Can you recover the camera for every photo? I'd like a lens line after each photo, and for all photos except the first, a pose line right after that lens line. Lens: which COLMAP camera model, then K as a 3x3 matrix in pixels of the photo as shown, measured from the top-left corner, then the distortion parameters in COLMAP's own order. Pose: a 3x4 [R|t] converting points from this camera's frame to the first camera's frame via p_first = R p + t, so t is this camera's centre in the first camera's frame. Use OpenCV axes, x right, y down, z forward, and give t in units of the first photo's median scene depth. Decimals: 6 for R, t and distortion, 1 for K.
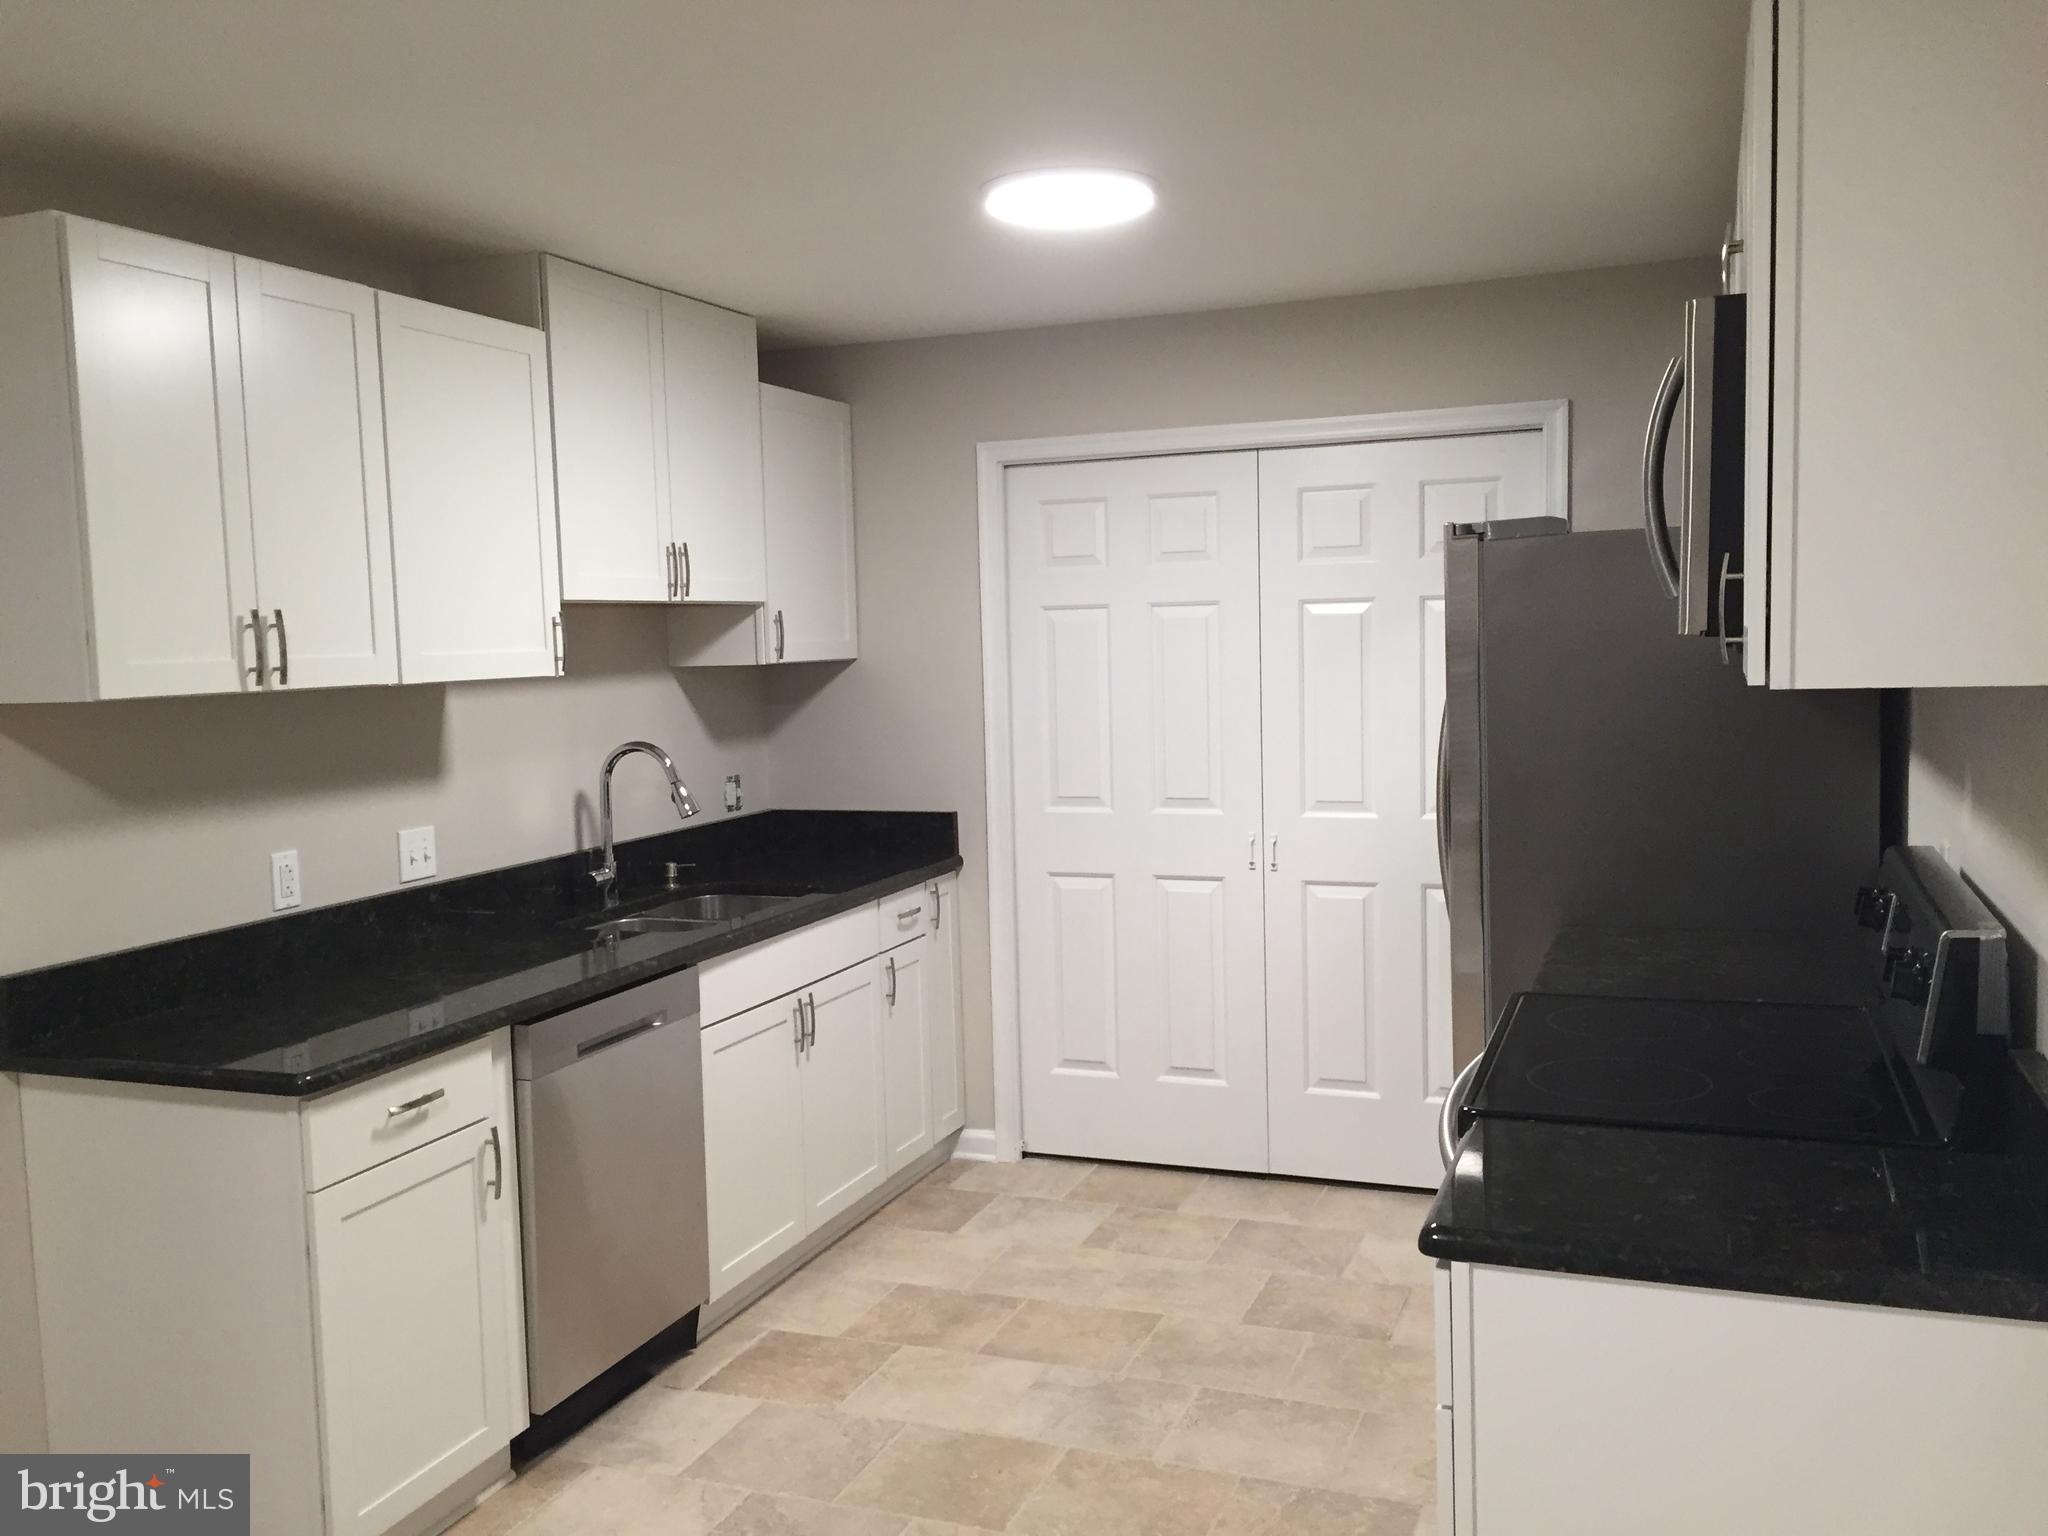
lens RADIAL K [[1744.1, 0, 1022.6], [0, 1744.1, 765.1], [0, 0, 1]] dist [0.070308, -0.078475]
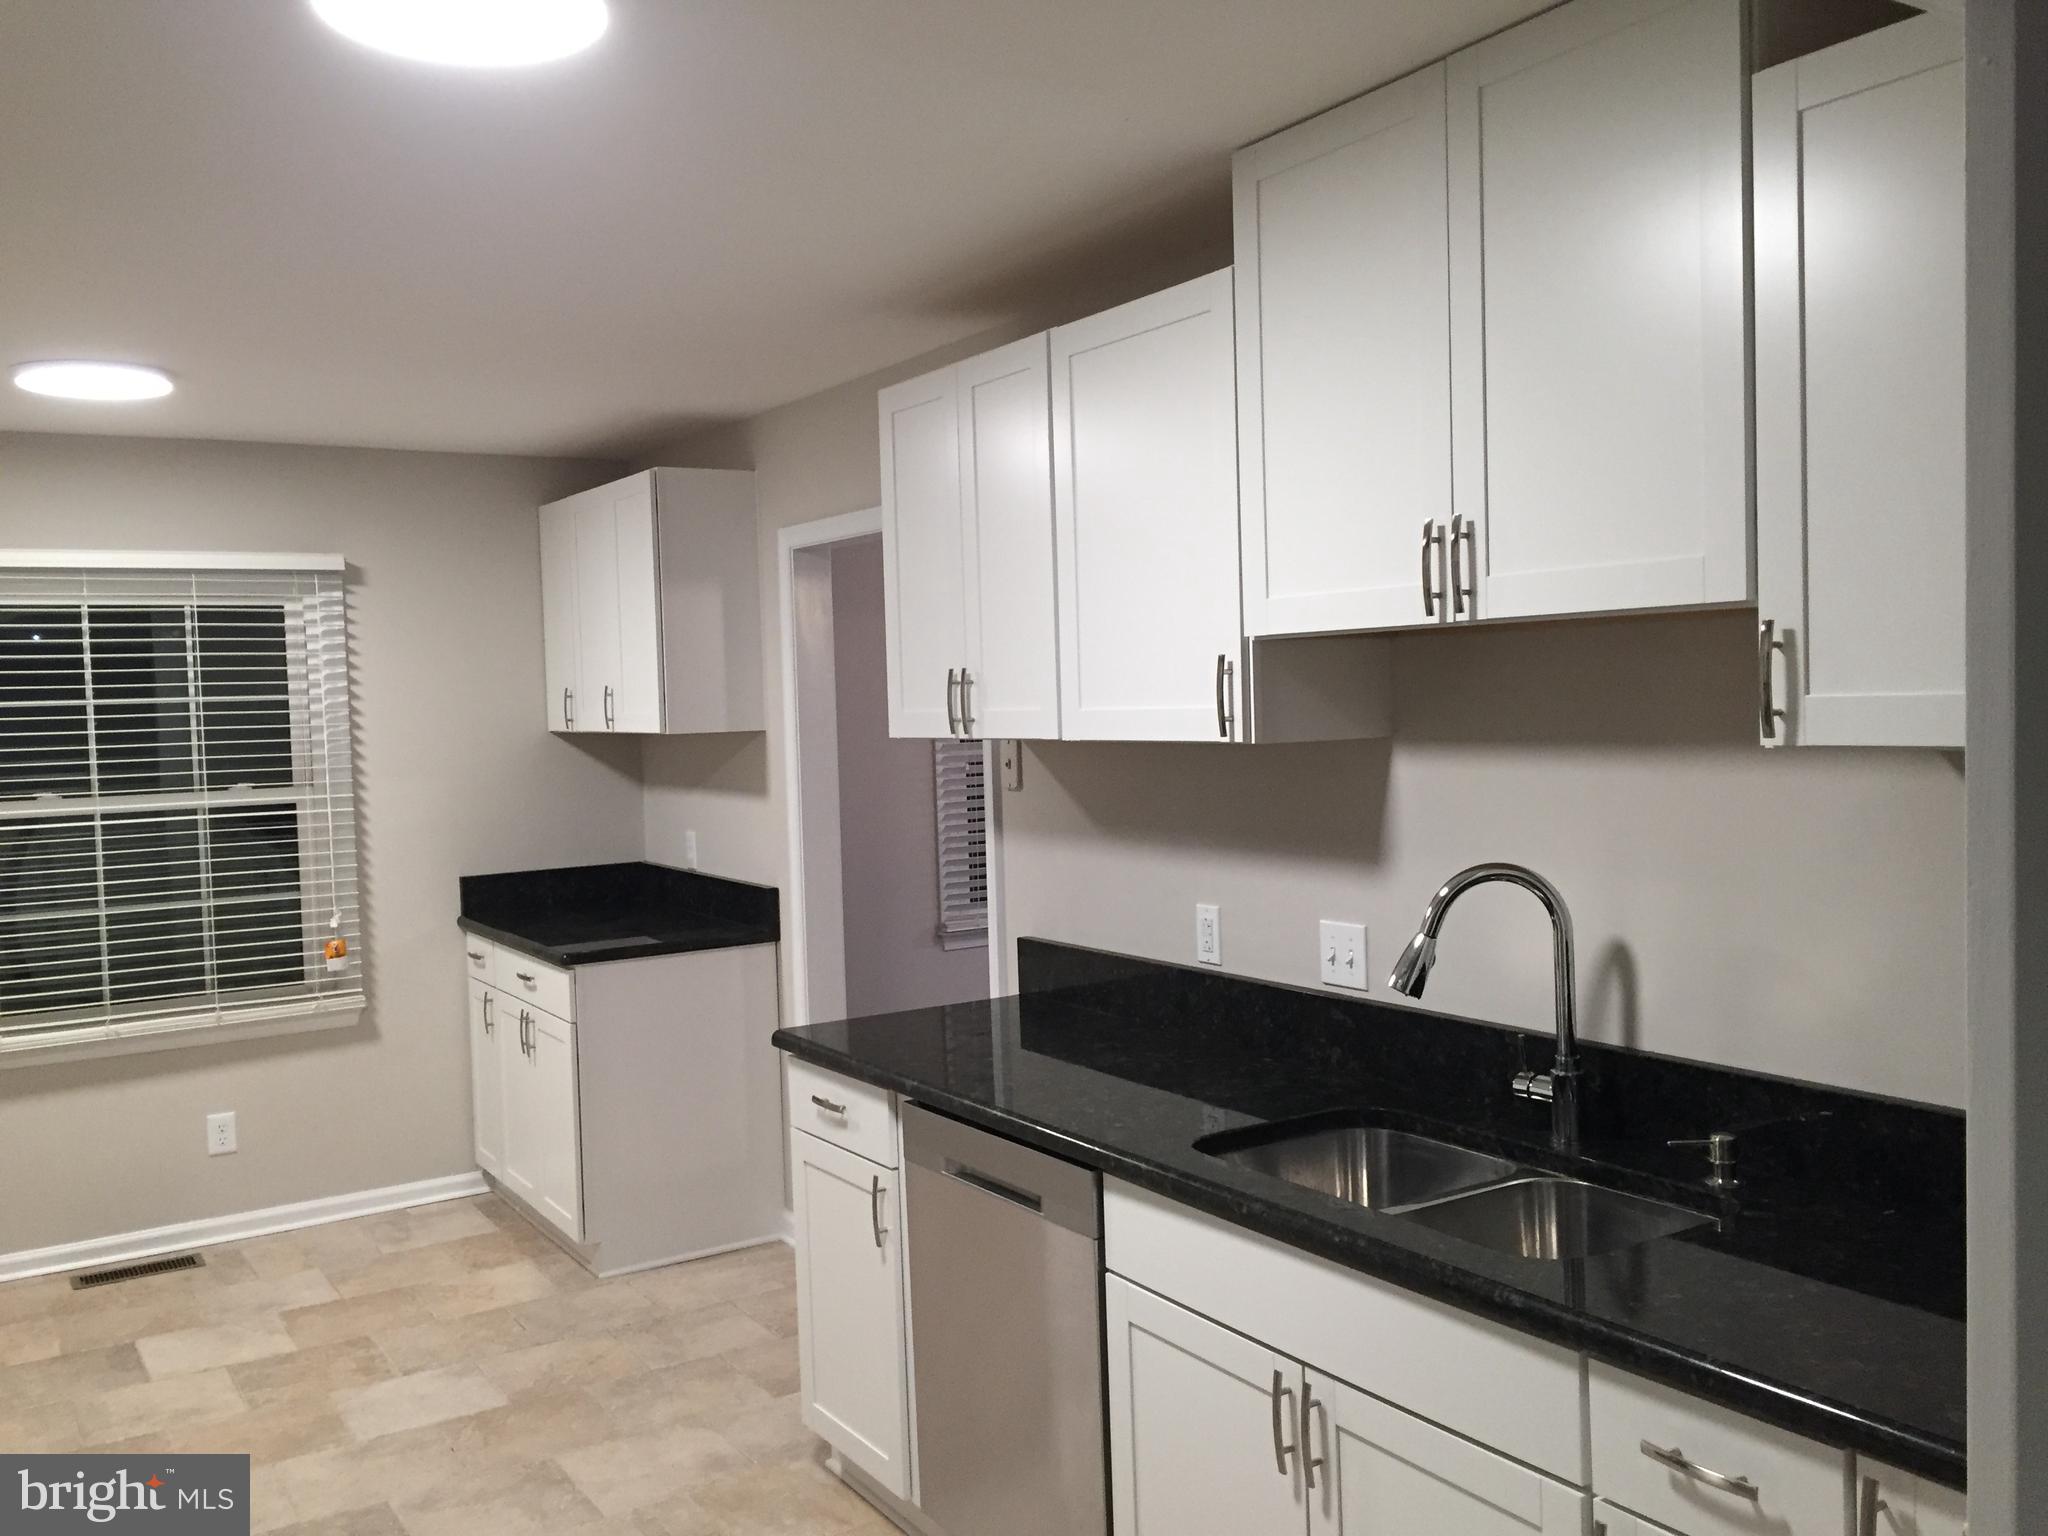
lens RADIAL K [[1744.1, 0, 1025.0], [0, 1744.1, 761.5], [0, 0, 1]] dist [0.070308, -0.078475]
pose [[-0.592955, 0.075110, -0.801725, 0.354415], [-0.016076, 0.994338, 0.105044, -0.113344], [0.805075, 0.075175, -0.588390, 1.309754]]
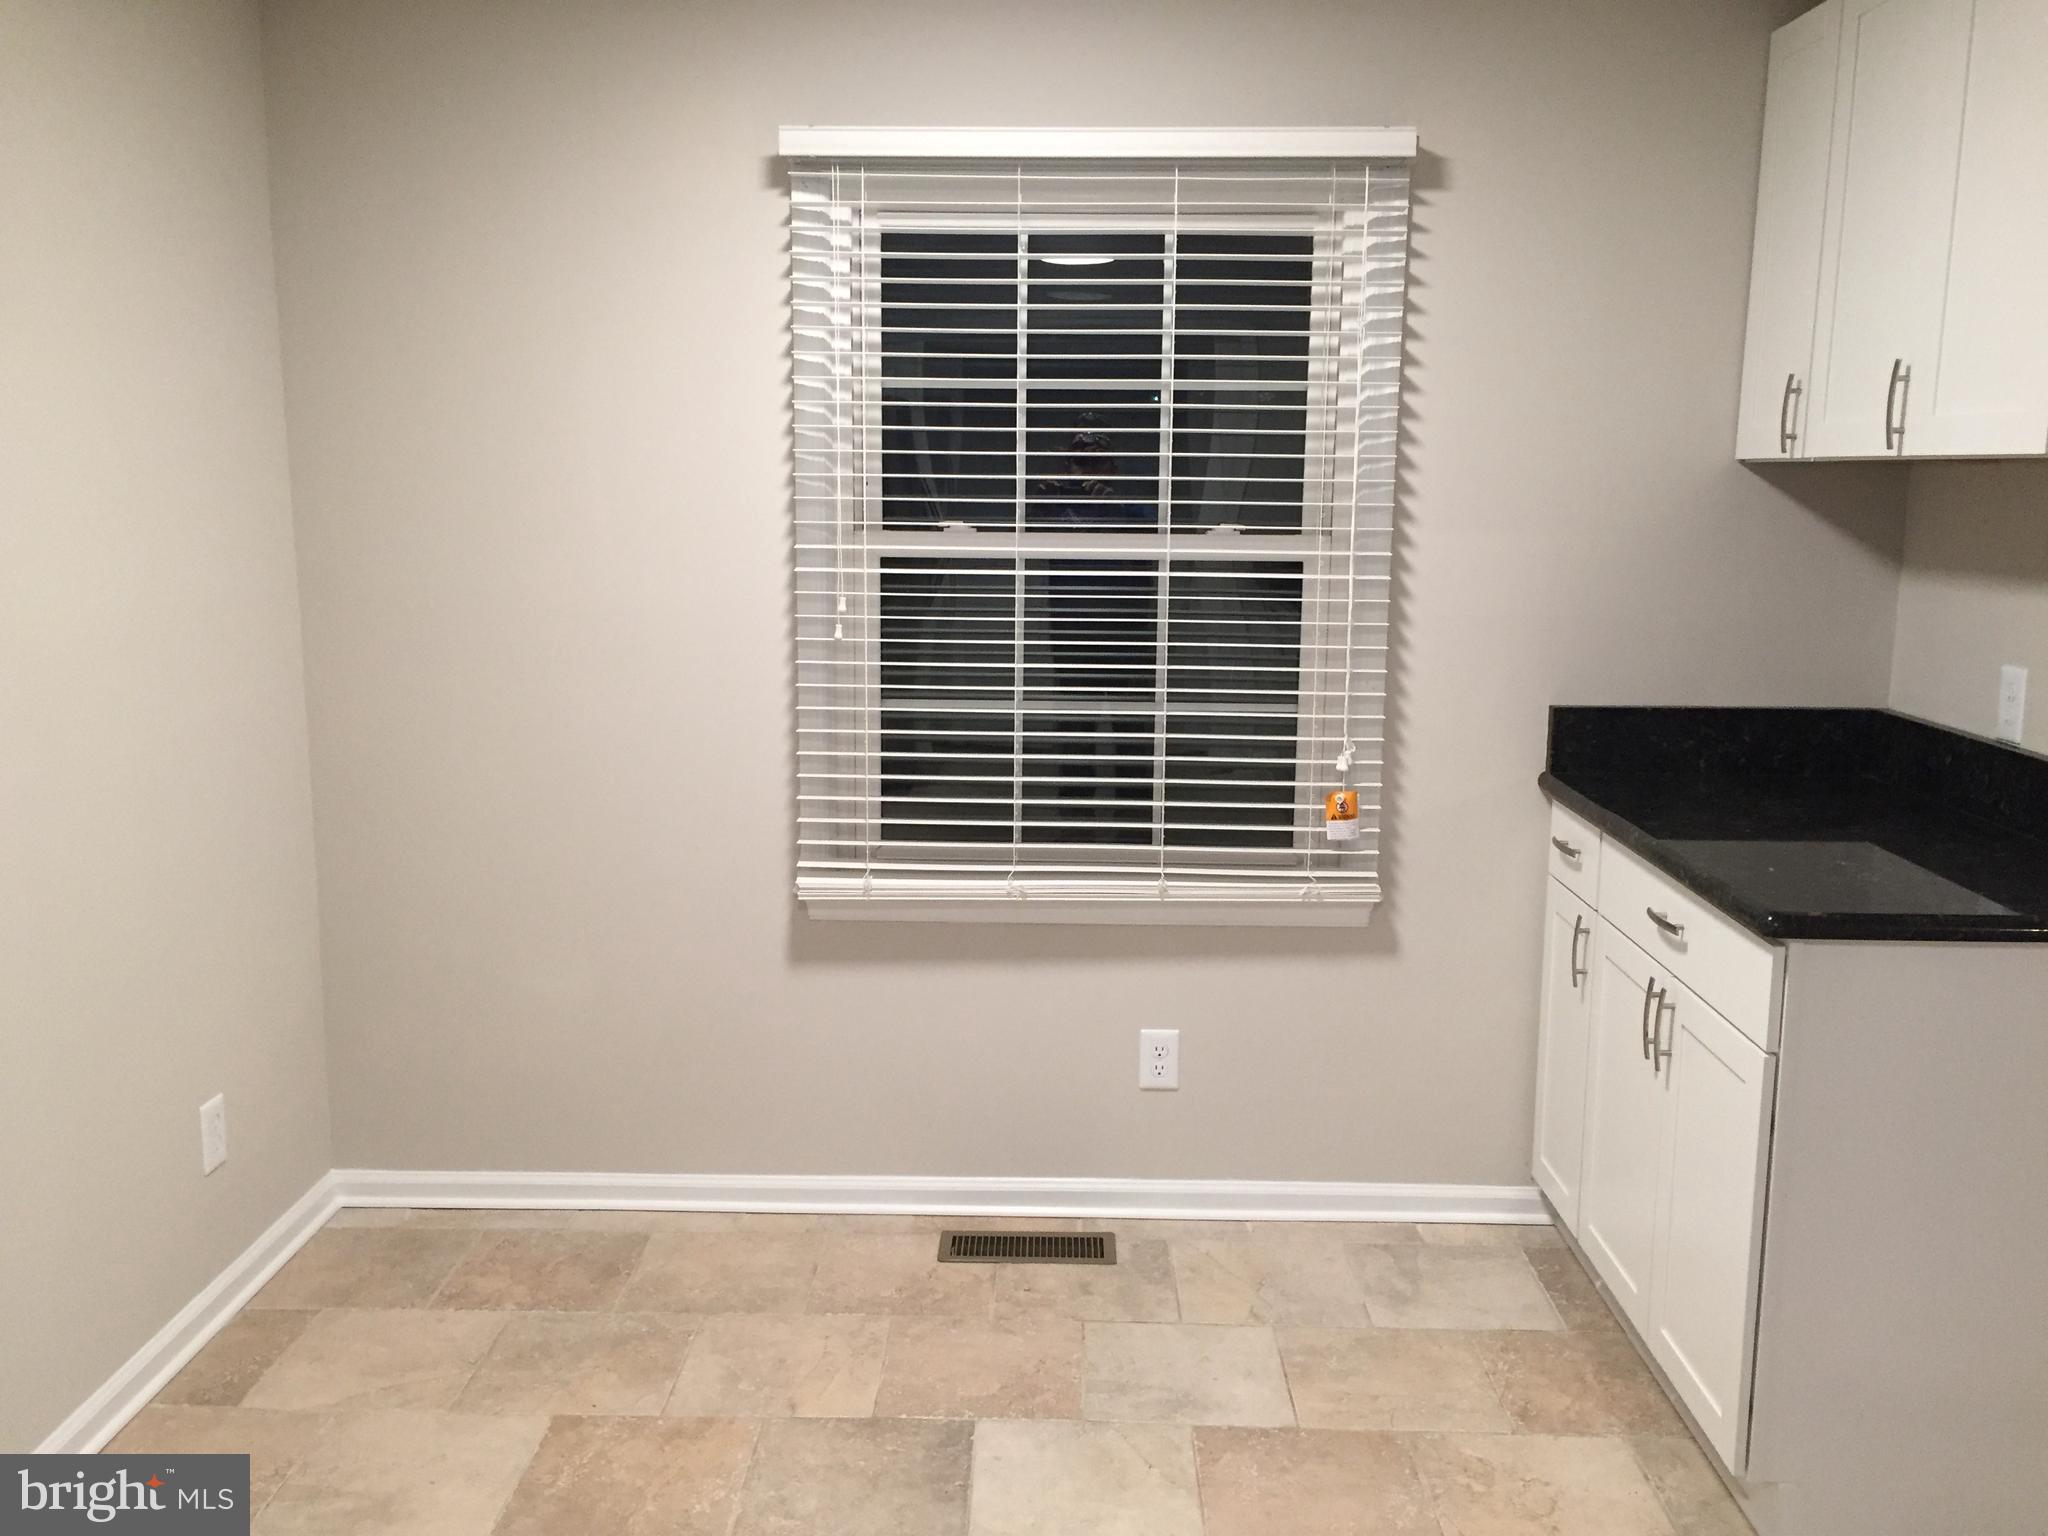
lens RADIAL K [[1744.1, 0, 1027.1], [0, 1744.1, 763.8], [0, 0, 1]] dist [0.070308, -0.078475]
pose [[-0.938360, 0.069153, -0.338671, 0.179555], [-0.015040, 0.970687, 0.239876, -0.072701], [0.345332, 0.230184, -0.909814, 1.045661]]
